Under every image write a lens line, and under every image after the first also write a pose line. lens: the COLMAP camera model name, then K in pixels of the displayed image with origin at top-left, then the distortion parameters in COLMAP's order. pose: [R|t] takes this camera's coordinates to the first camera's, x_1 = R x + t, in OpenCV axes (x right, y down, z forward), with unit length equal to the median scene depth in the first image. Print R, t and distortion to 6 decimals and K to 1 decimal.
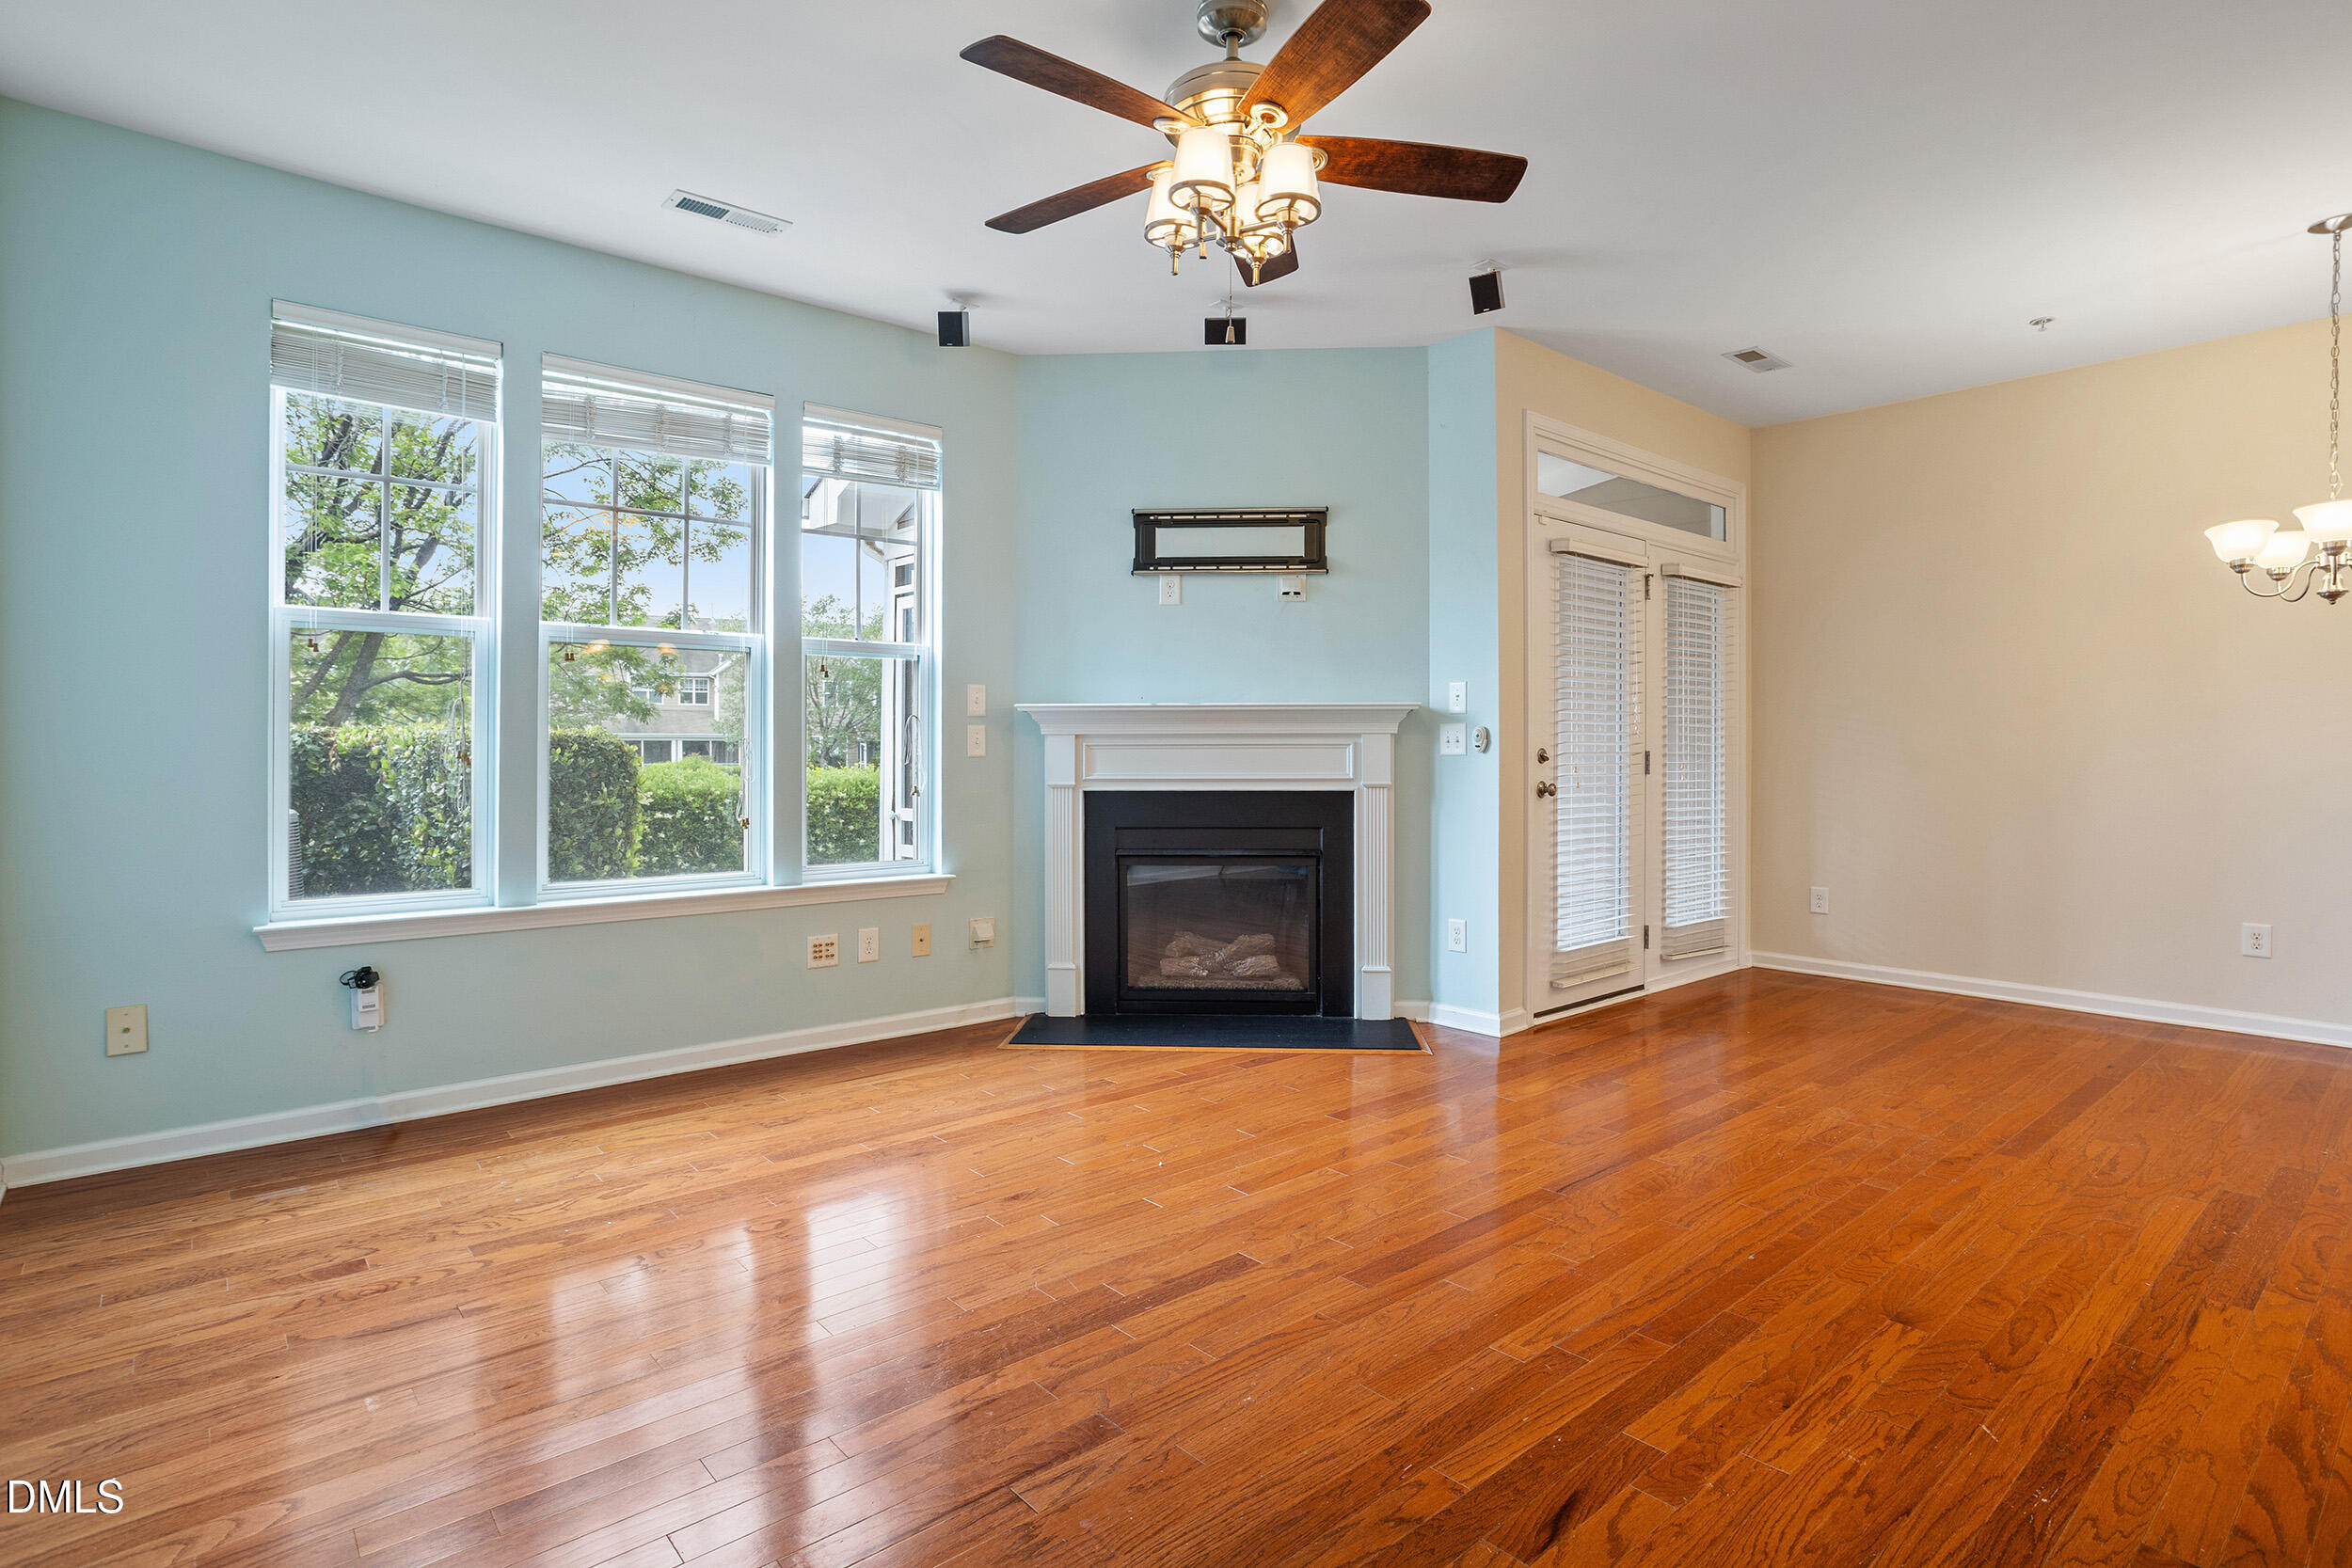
lens RADIAL K [[1162.9, 0, 1176.2], [0, 1162.9, 766.5], [0, 0, 1]] dist [-0.014116, 0.001658]
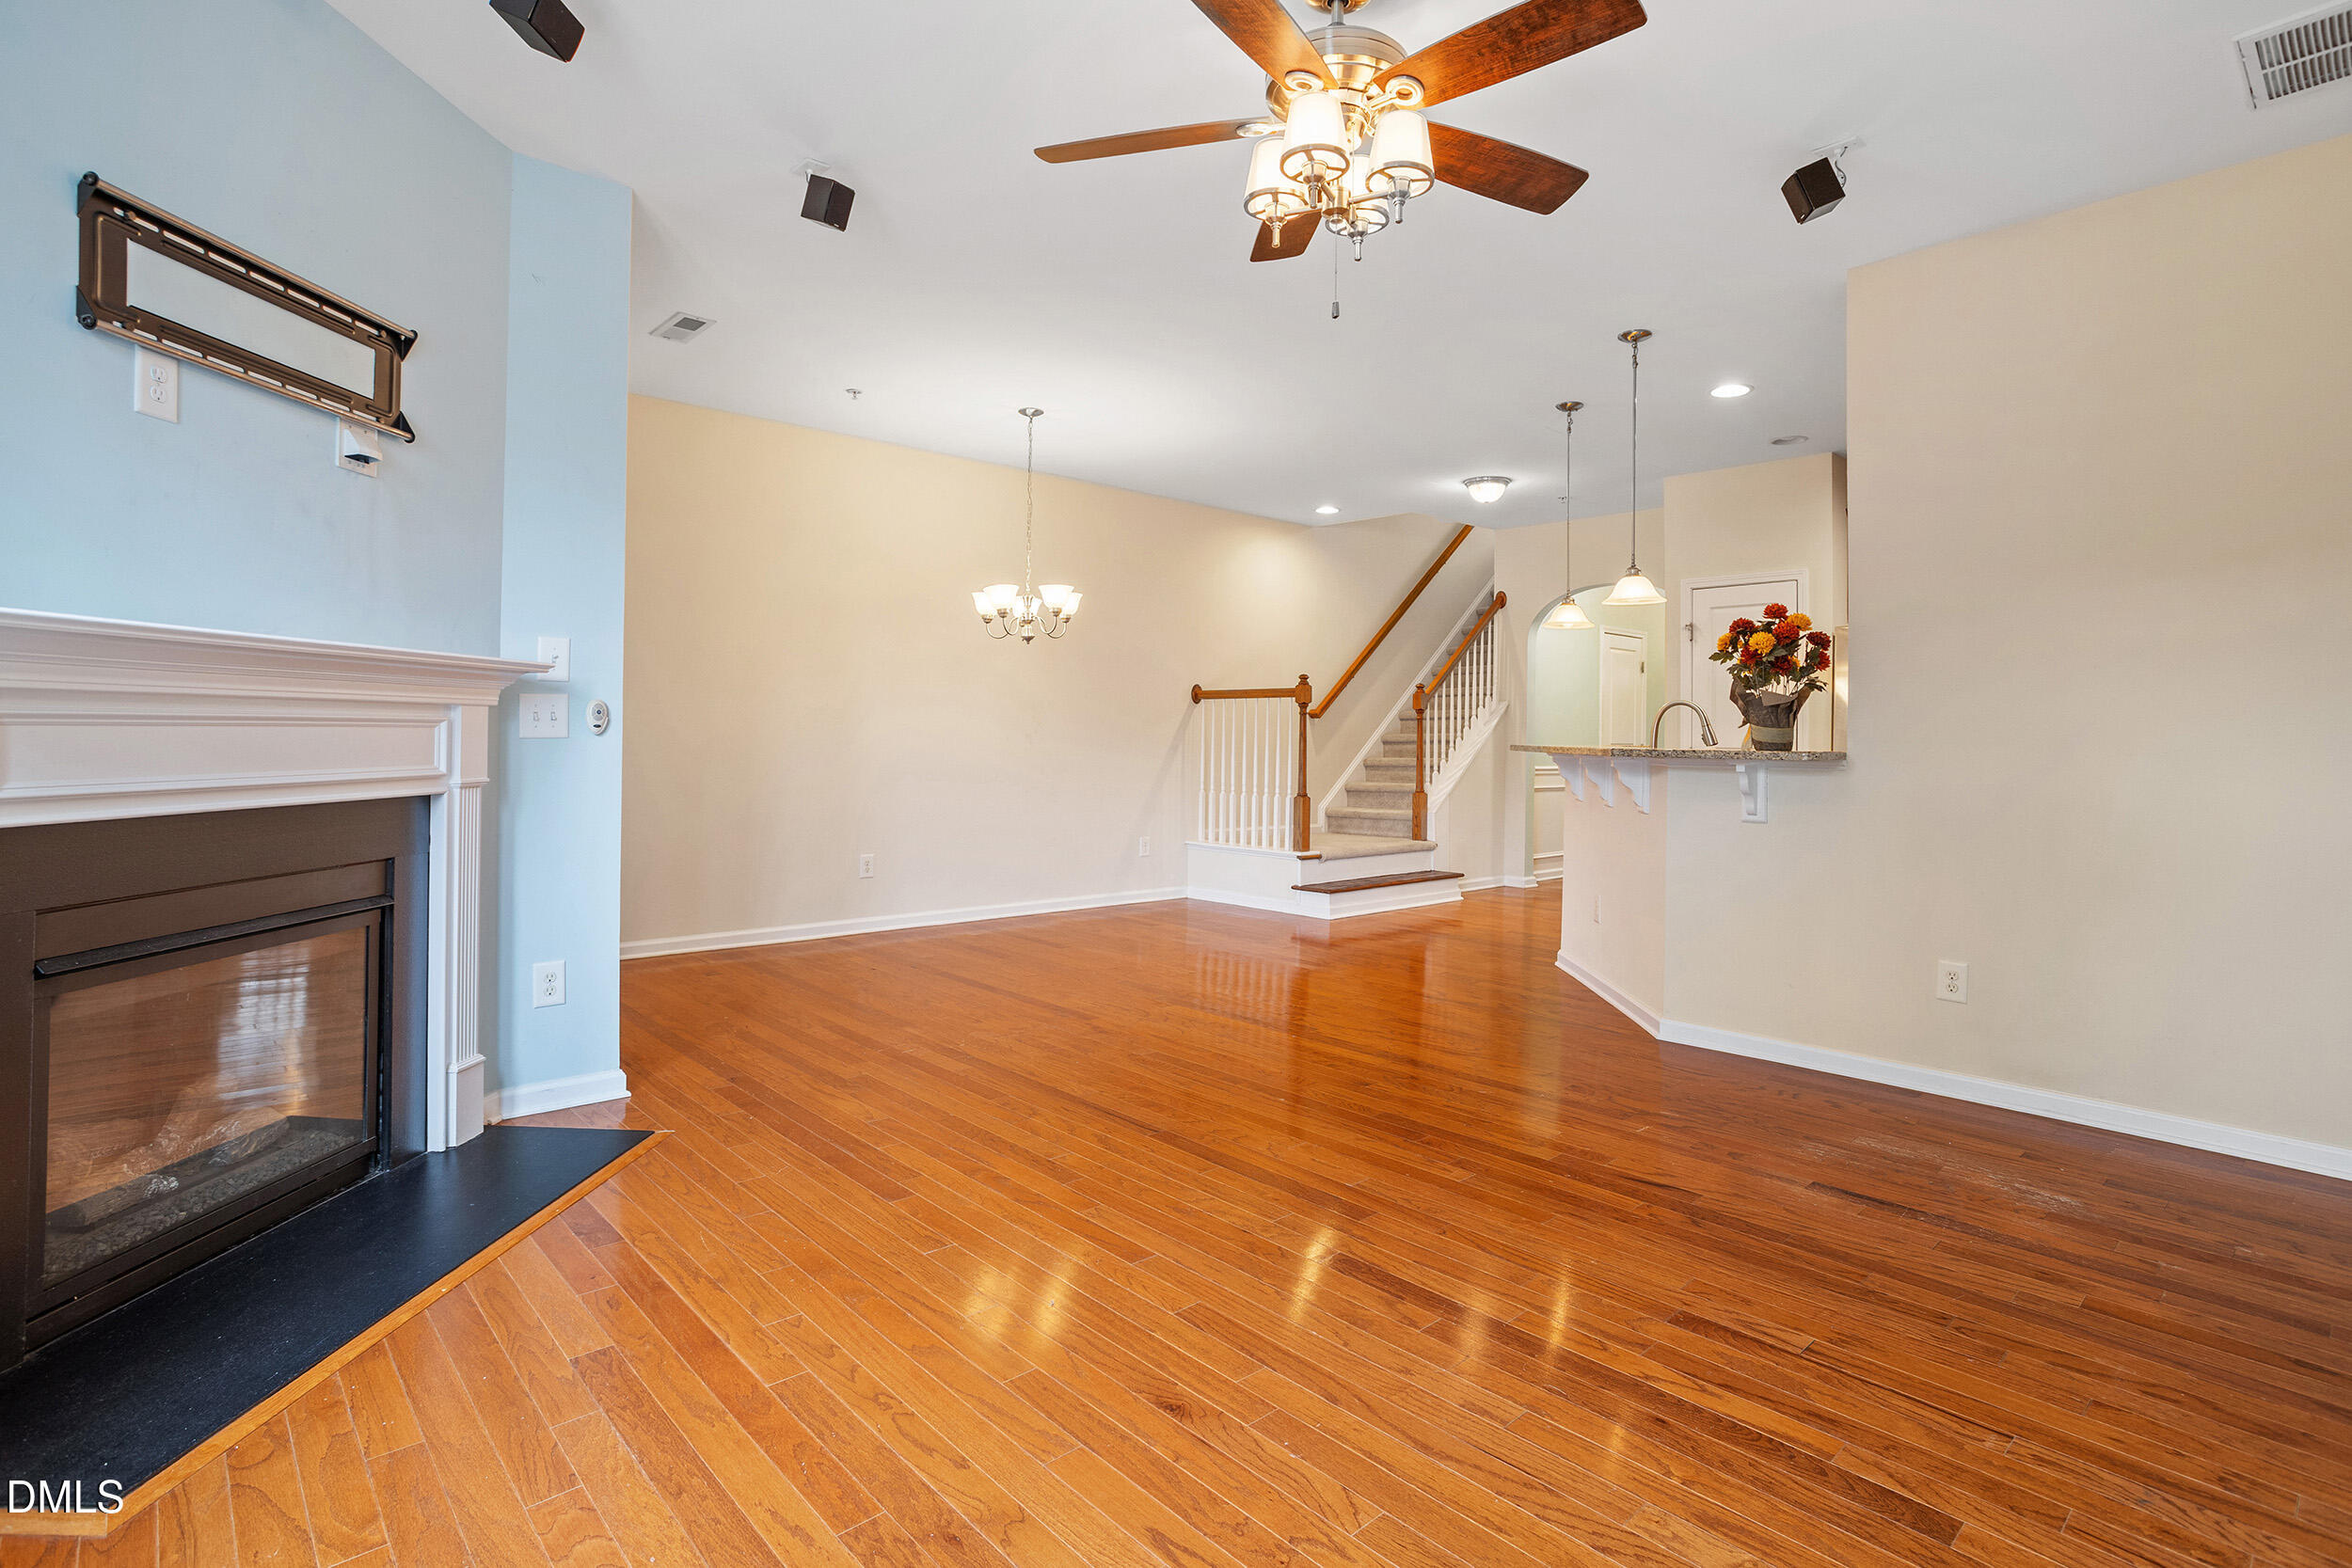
lens RADIAL K [[1162.9, 0, 1187.0], [0, 1162.9, 737.9], [0, 0, 1]] dist [-0.014116, 0.001658]
pose [[-0.023209, -0.005138, 0.999717, -0.495441], [0.000082, 0.999987, 0.005141, -0.012923], [-0.999731, 0.000201, -0.023208, 0.616008]]
